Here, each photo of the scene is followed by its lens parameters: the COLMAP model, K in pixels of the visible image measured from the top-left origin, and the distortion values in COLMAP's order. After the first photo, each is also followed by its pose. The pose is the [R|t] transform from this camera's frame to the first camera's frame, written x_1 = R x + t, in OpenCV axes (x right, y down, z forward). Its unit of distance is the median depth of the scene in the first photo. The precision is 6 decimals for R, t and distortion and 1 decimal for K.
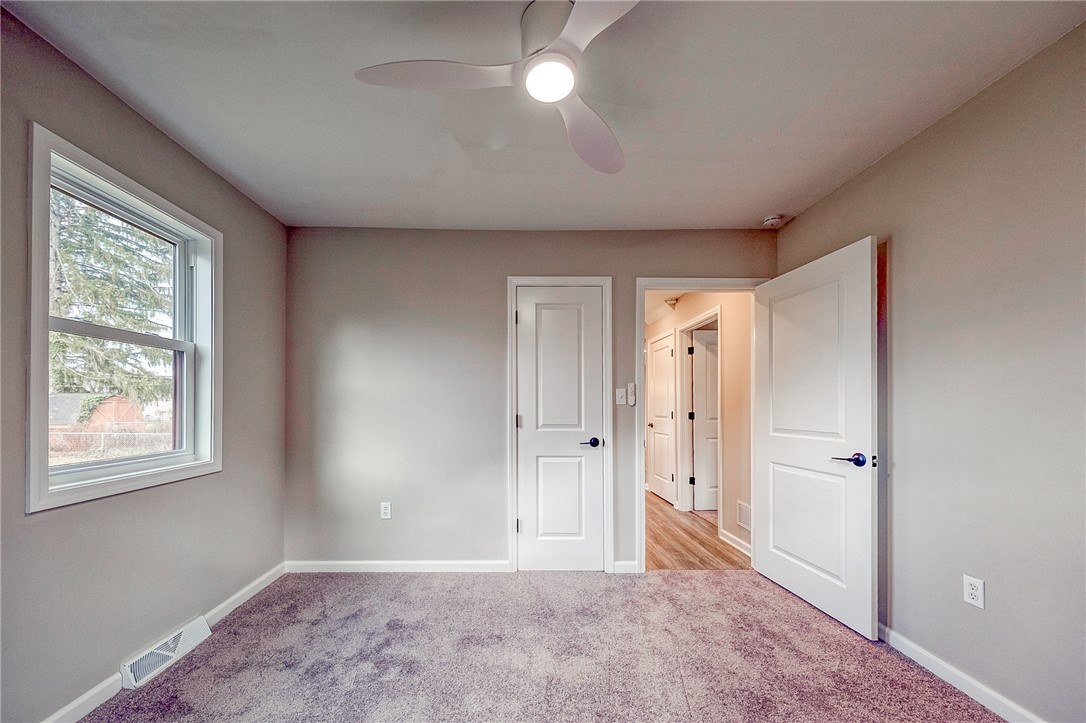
lens RADIAL K [[379.7, 0, 532.4], [0, 379.7, 403.5], [0, 0, 1]] dist [0.001301, -0.000093]
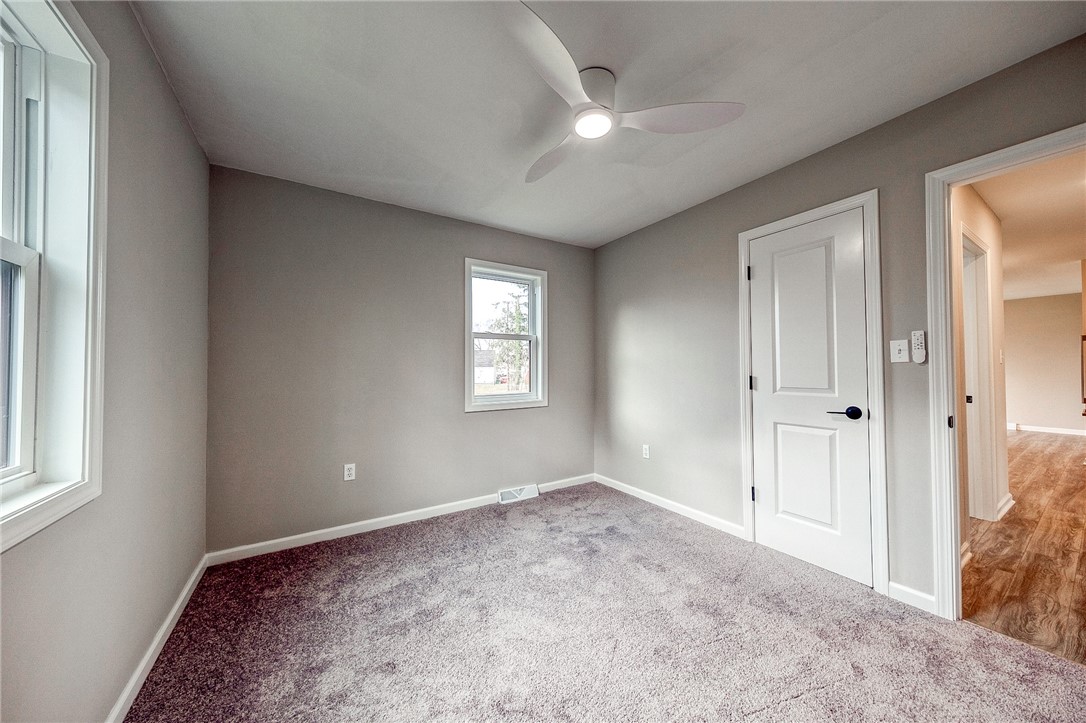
lens RADIAL K [[377.5, 0, 553.3], [0, 377.5, 362.3], [0, 0, 1]] dist [0.000370, -0.000341]
pose [[0.520102, -0.025429, -0.853726, 0.539808], [0.015643, 0.999673, -0.020246, 0.006867], [0.853961, -0.002825, 0.520329, 0.092685]]
